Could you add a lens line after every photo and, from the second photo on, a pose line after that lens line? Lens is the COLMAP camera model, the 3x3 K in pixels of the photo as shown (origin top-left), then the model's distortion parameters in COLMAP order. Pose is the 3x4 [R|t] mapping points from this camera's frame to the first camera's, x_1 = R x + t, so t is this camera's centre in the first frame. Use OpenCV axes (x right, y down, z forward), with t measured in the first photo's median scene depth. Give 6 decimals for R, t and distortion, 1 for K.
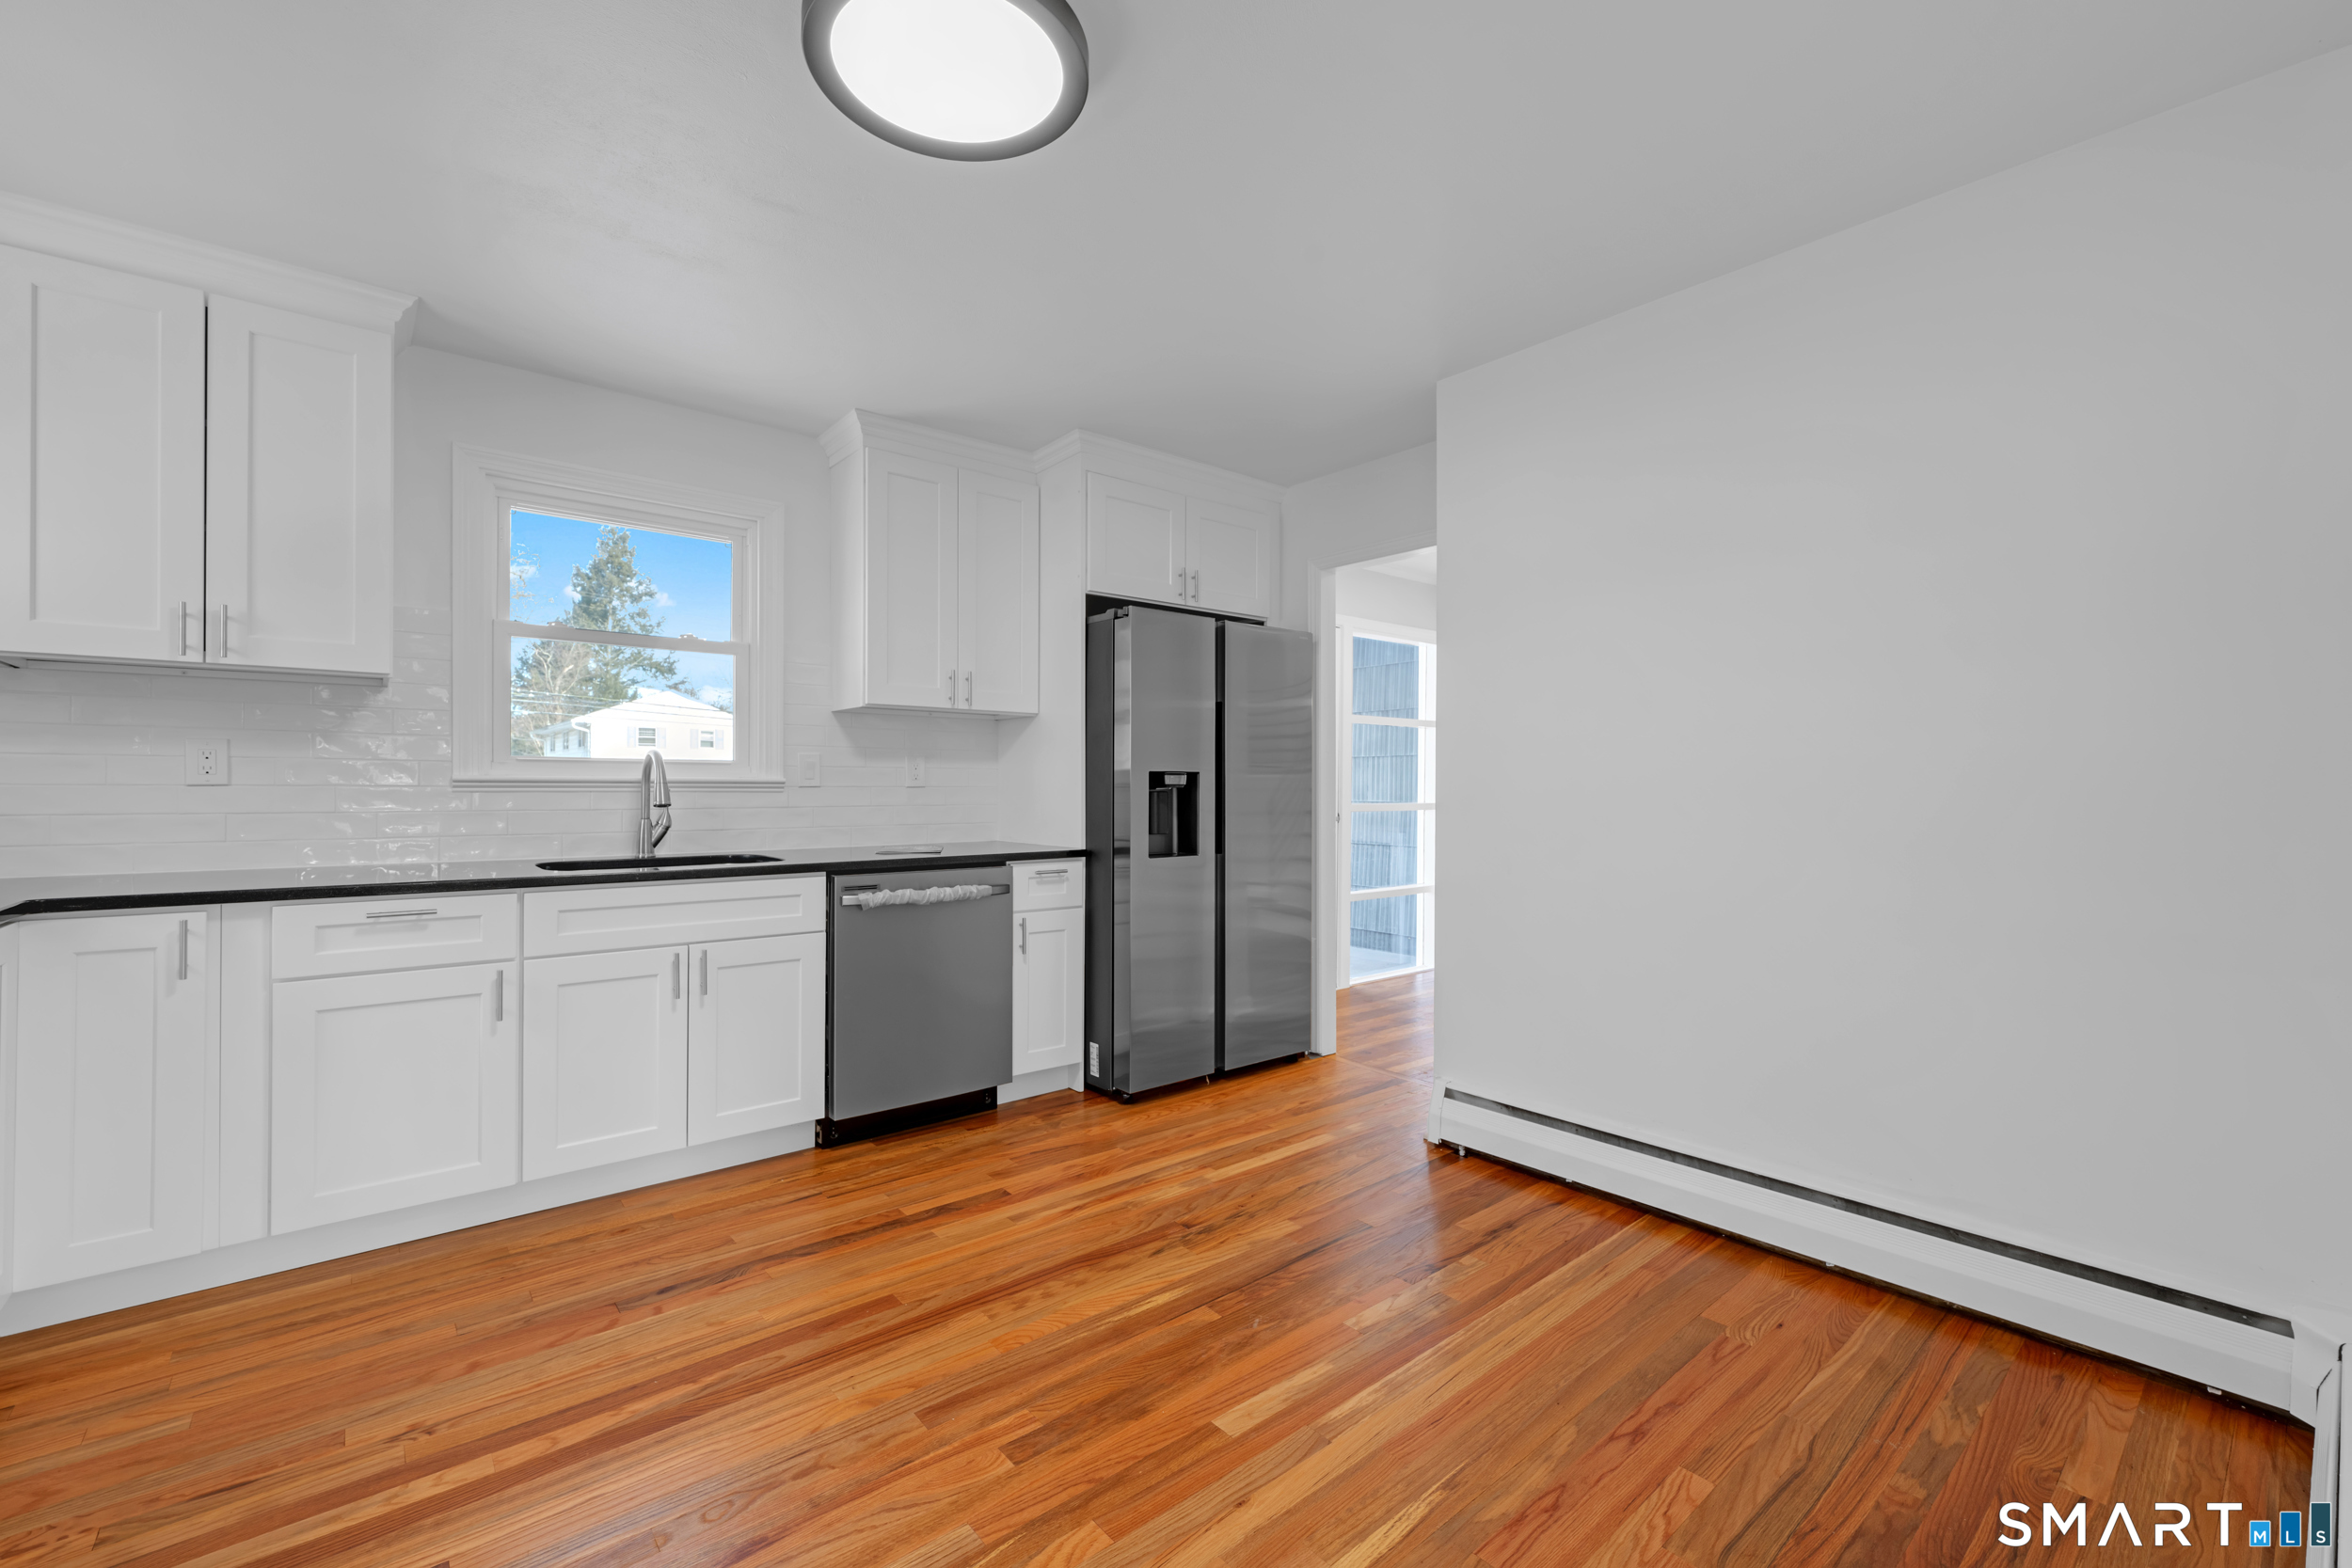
lens RADIAL K [[956.7, 0, 1159.2], [0, 956.7, 786.6], [0, 0, 1]] dist [0.001466, -0.000923]
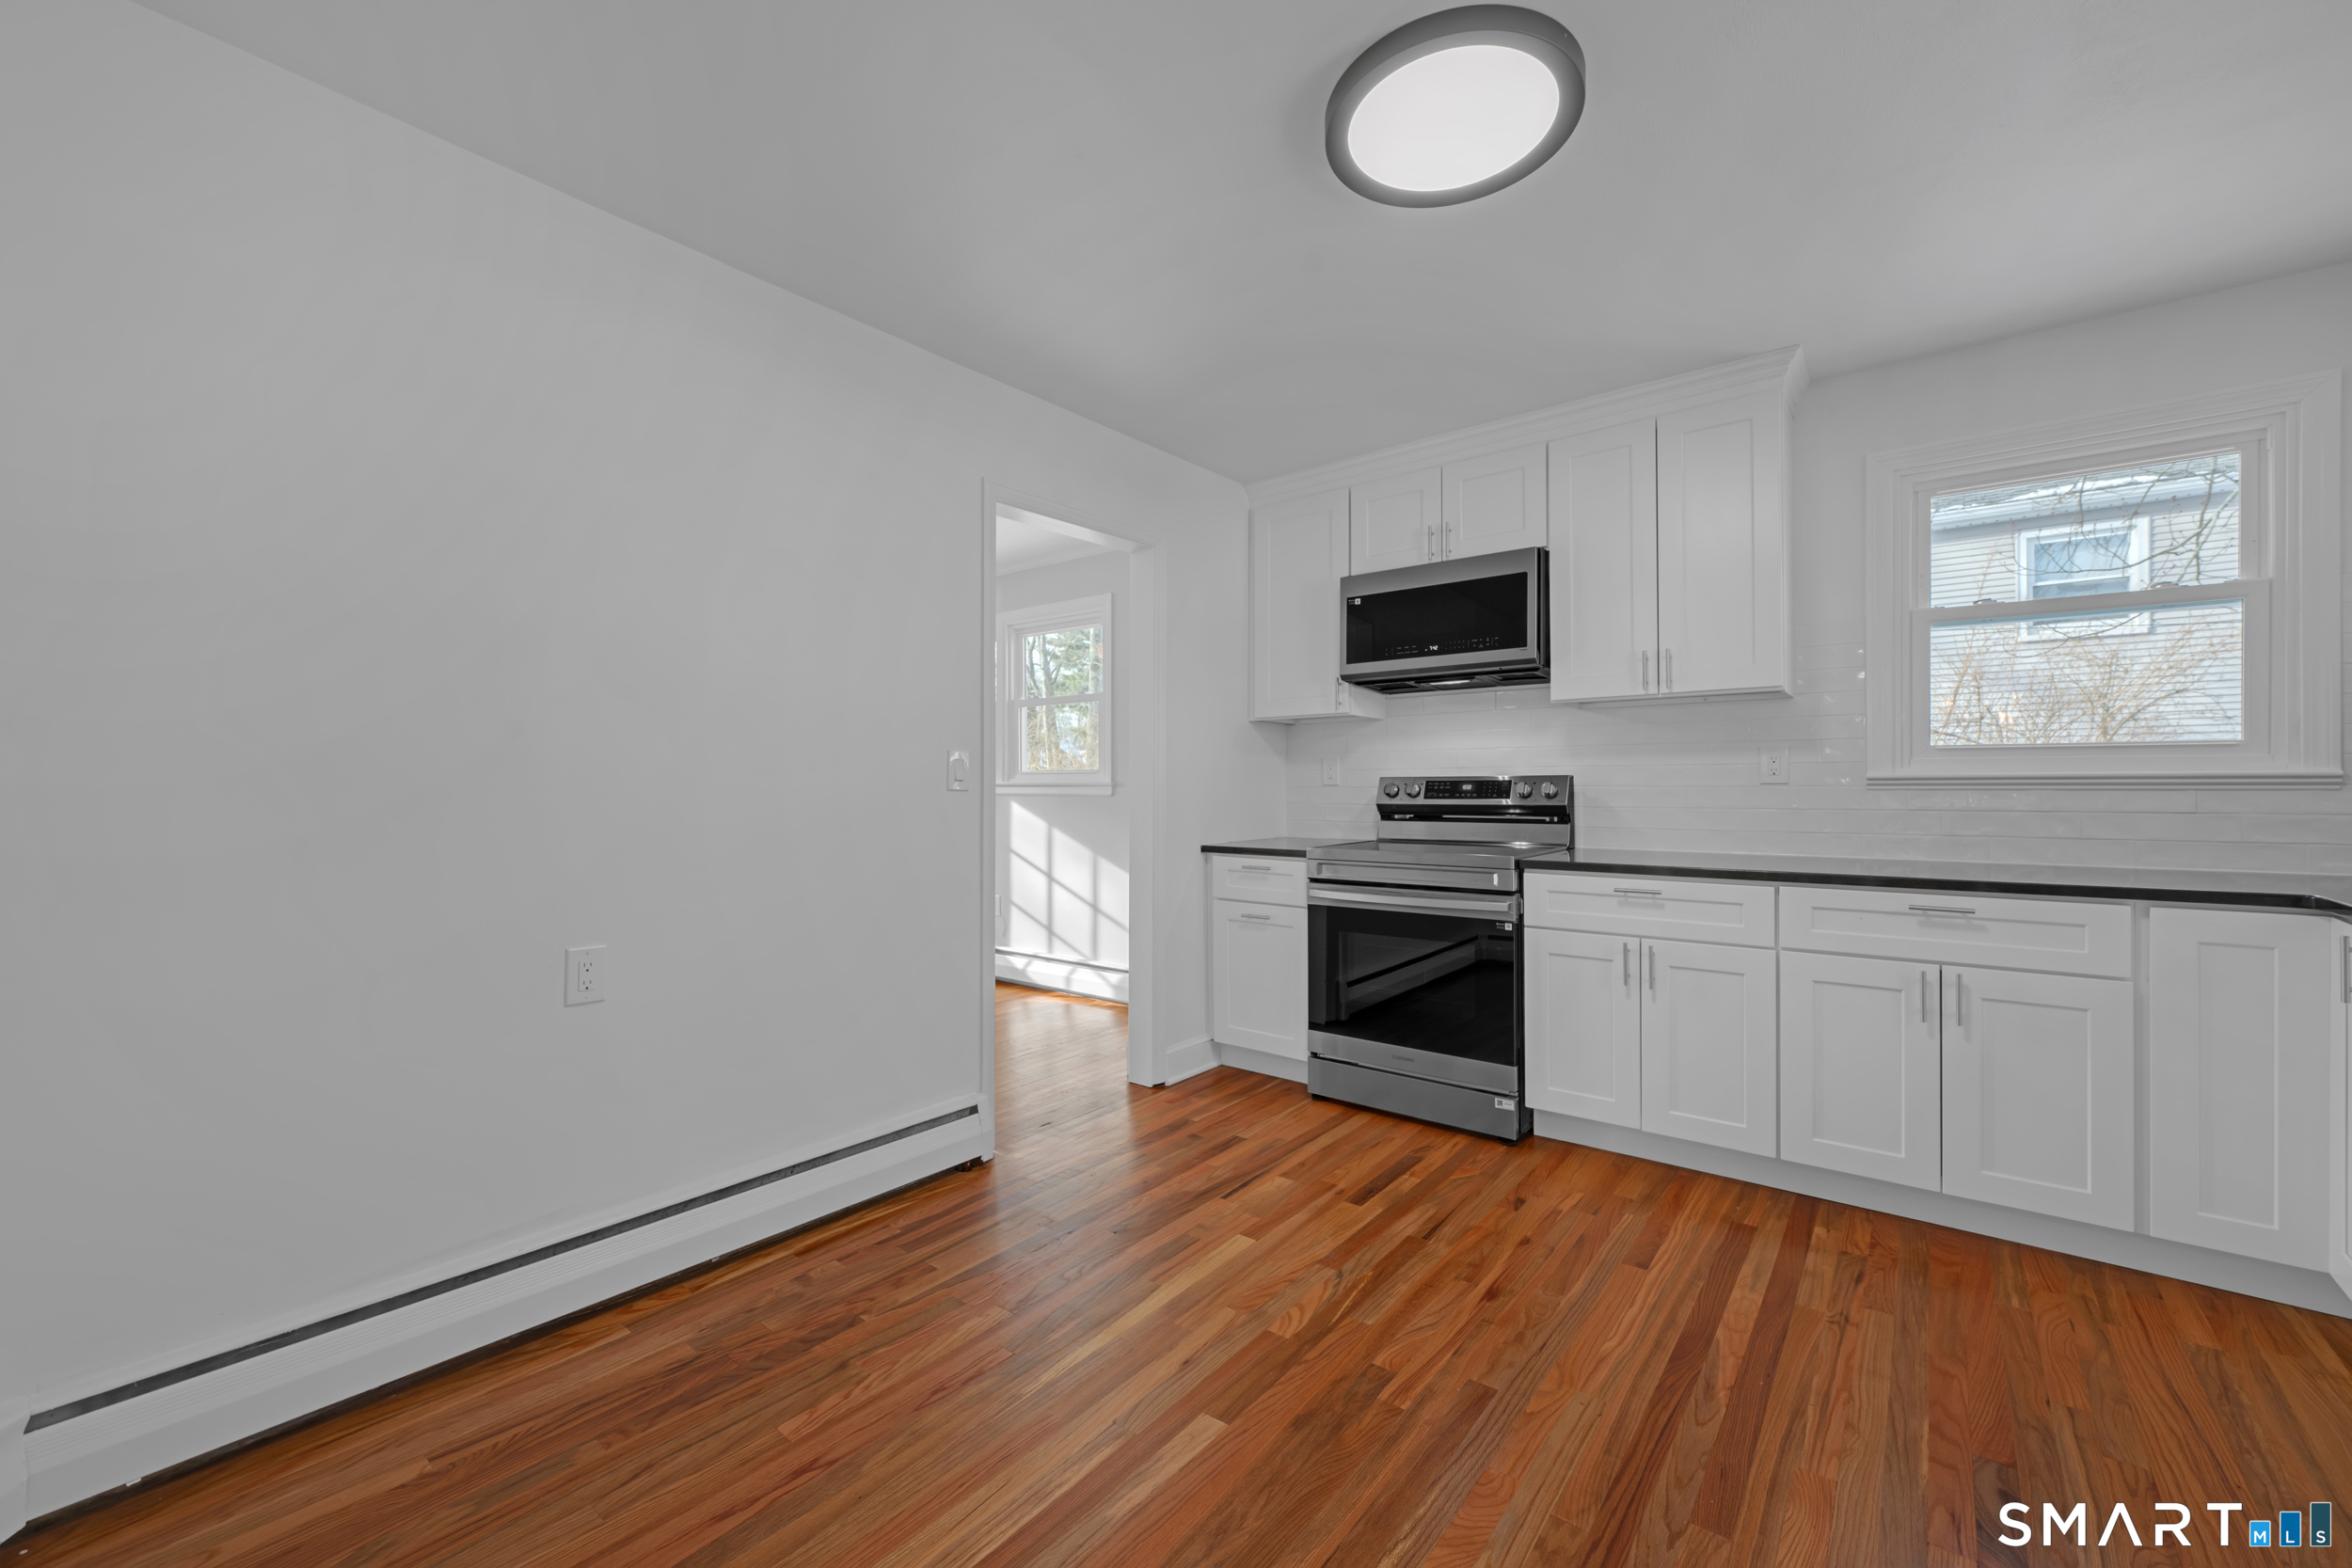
lens RADIAL K [[956.7, 0, 1144.2], [0, 956.7, 772.5], [0, 0, 1]] dist [0.001466, -0.000923]
pose [[-0.983449, 0.005019, -0.181118, 0.249208], [0.006111, 0.999966, -0.005472, -0.021037], [0.181084, -0.006489, -0.983446, 1.533261]]
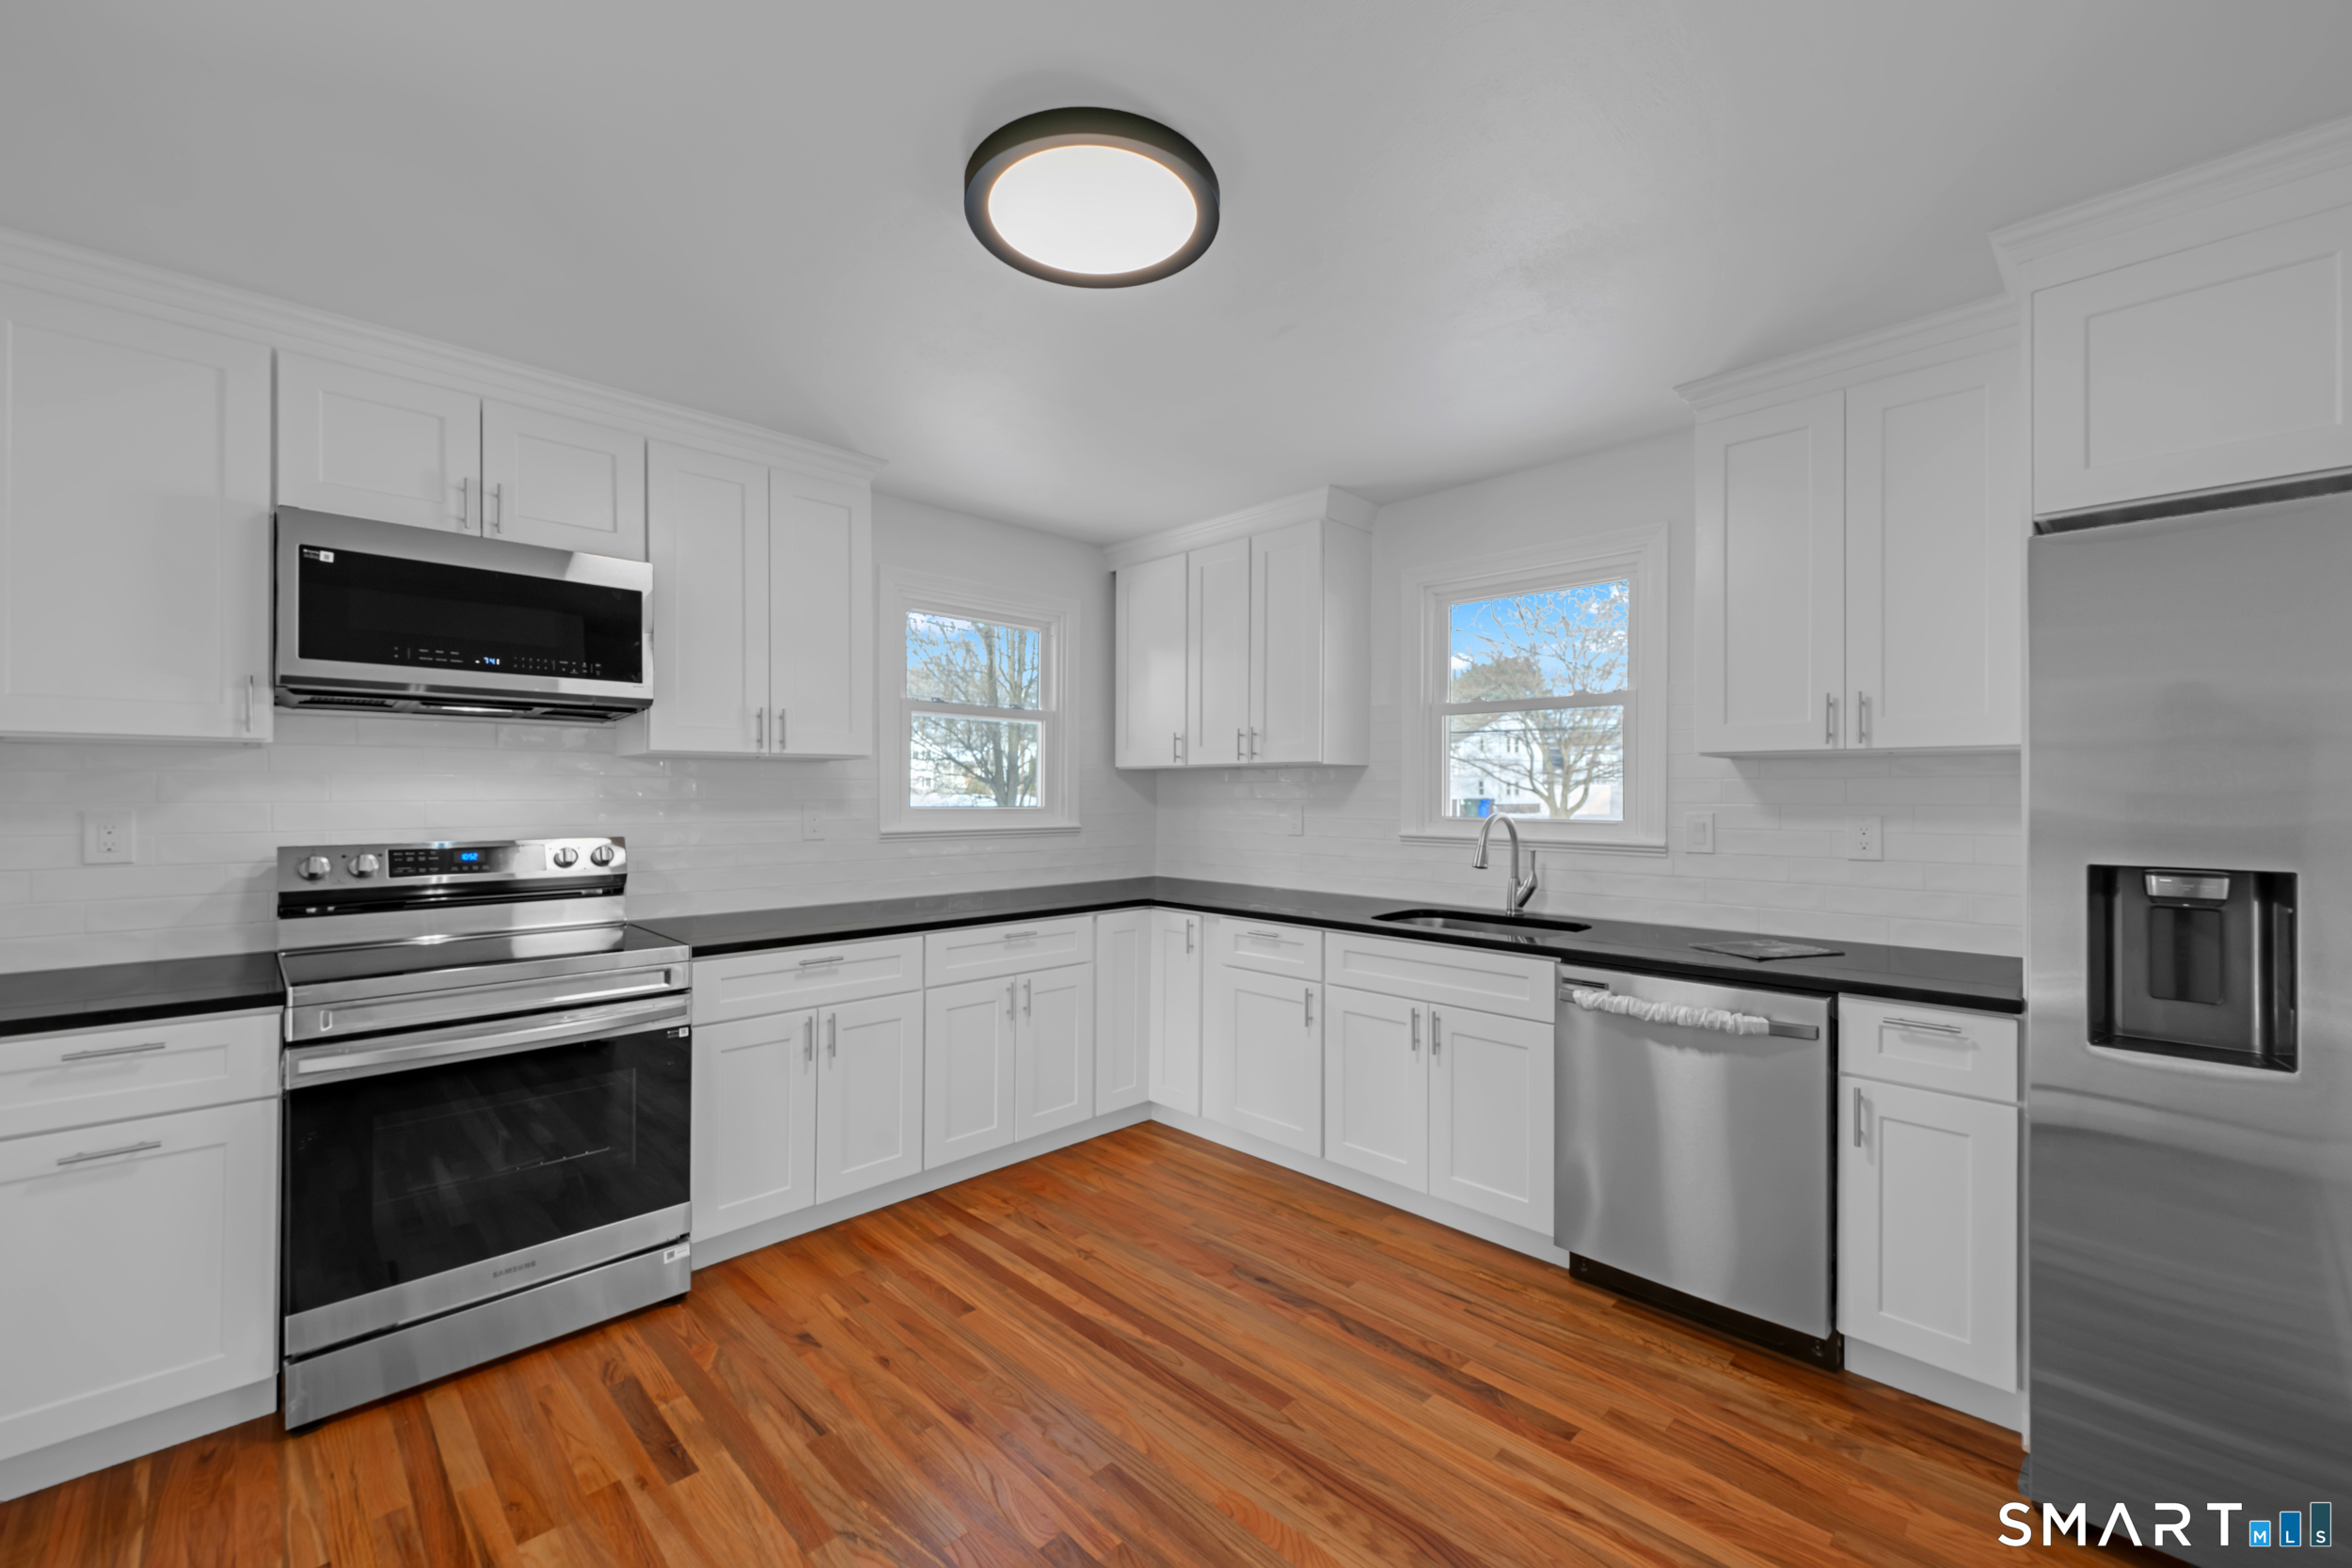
lens RADIAL K [[956.7, 0, 1174.8], [0, 956.7, 783.6], [0, 0, 1]] dist [0.001466, -0.000923]
pose [[0.100183, -0.011545, -0.994902, 0.651315], [-0.000519, 0.999932, -0.011655, -0.078723], [0.994969, 0.001684, 0.100170, 0.746572]]
